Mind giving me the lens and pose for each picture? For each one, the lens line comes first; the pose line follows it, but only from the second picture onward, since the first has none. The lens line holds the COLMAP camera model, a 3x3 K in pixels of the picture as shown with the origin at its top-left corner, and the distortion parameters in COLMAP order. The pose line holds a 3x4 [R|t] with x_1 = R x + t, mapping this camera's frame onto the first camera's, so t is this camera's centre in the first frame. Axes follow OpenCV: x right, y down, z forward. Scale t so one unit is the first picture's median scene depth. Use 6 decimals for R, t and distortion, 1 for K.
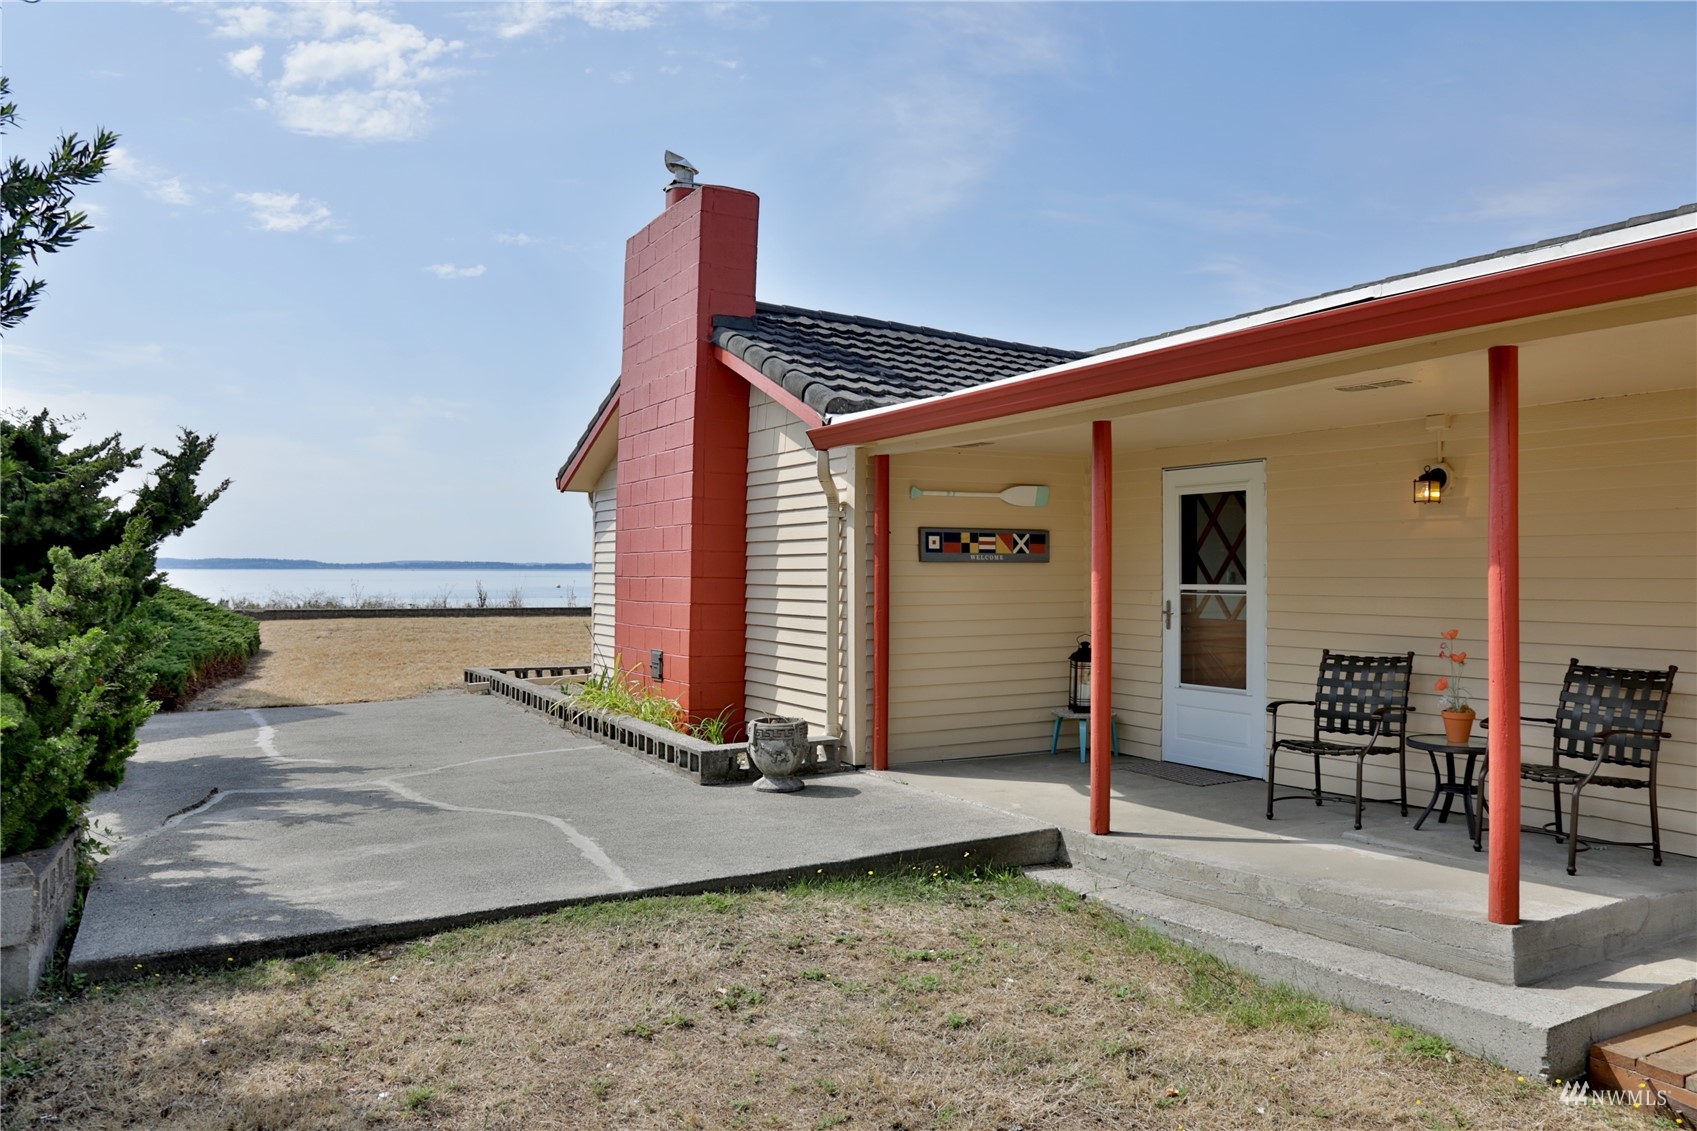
lens RADIAL K [[1256.7, 0, 854.5], [0, 1256.7, 570.2], [0, 0, 1]] dist [-0.009950, -0.002564]
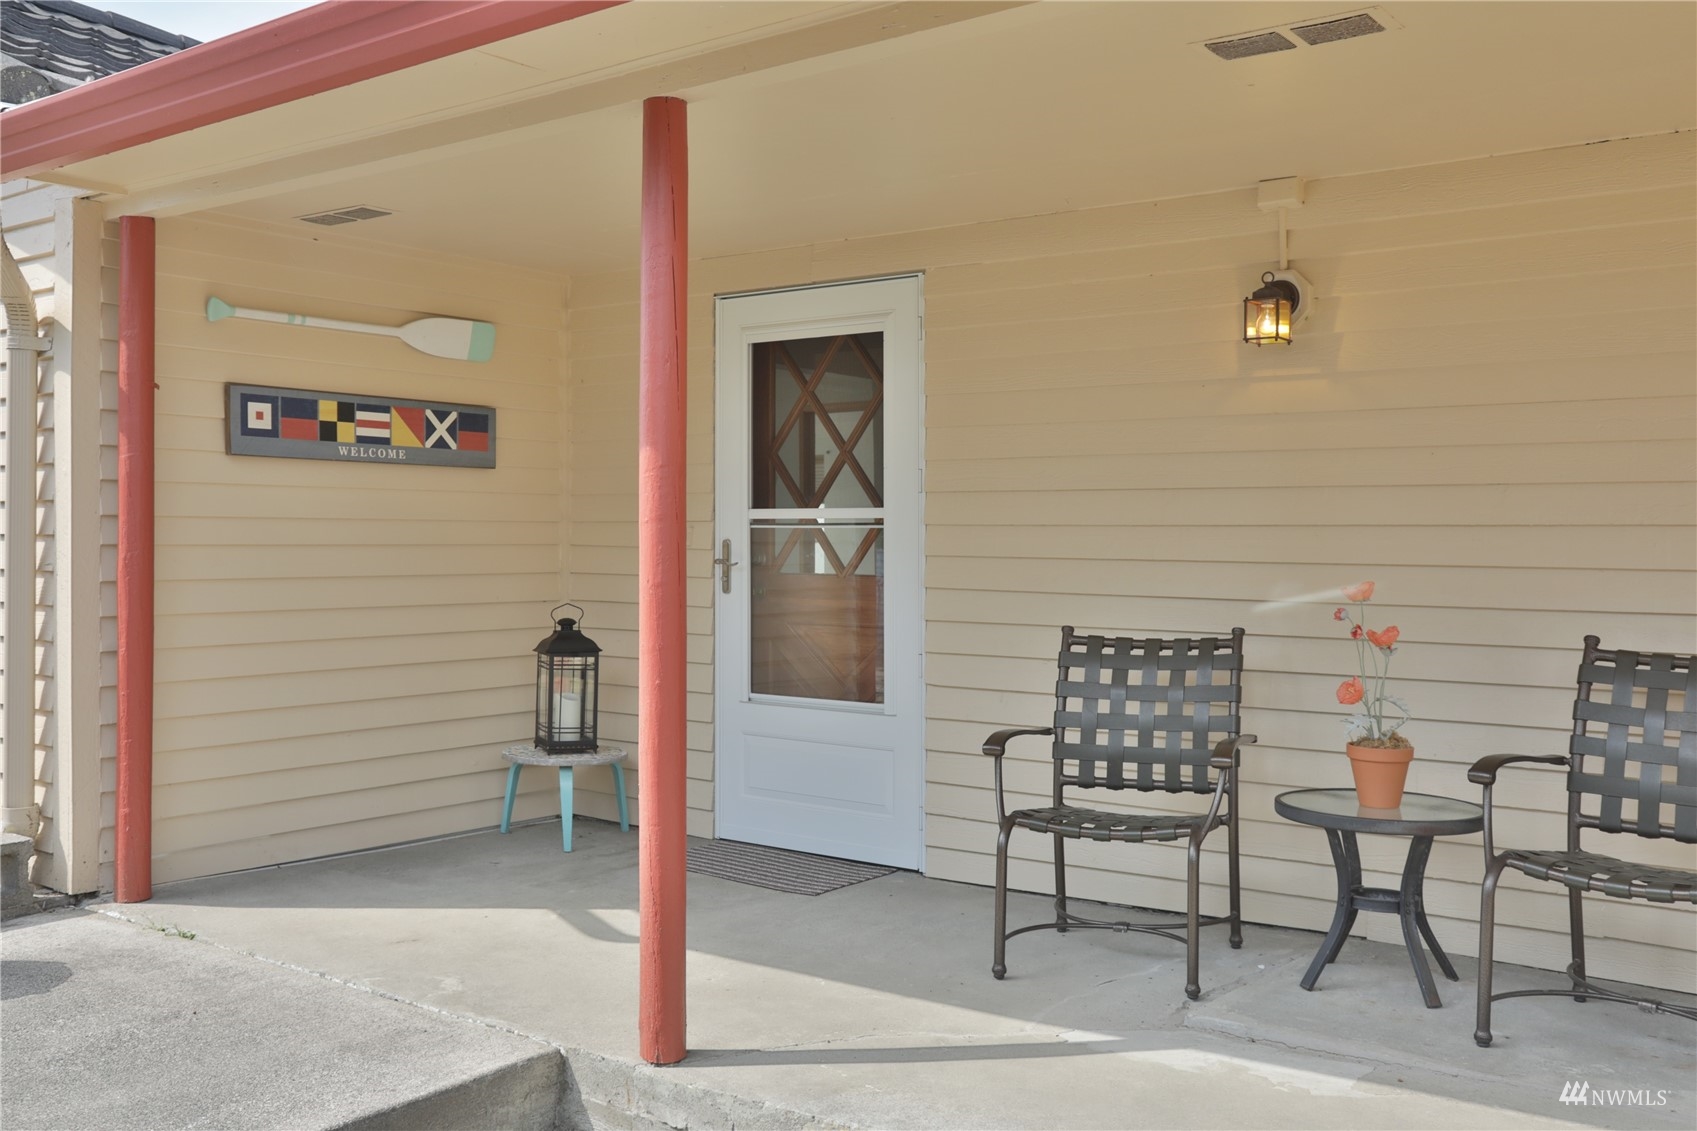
lens RADIAL K [[1533.7, 0, 894.4], [0, 1533.7, 602.5], [0, 0, 1]] dist [-0.049103, 0.049190]
pose [[0.902559, -0.004778, 0.430539, 0.040009], [-0.013463, 0.999136, 0.039311, 0.029840], [-0.430355, -0.041277, 0.901715, 0.465282]]
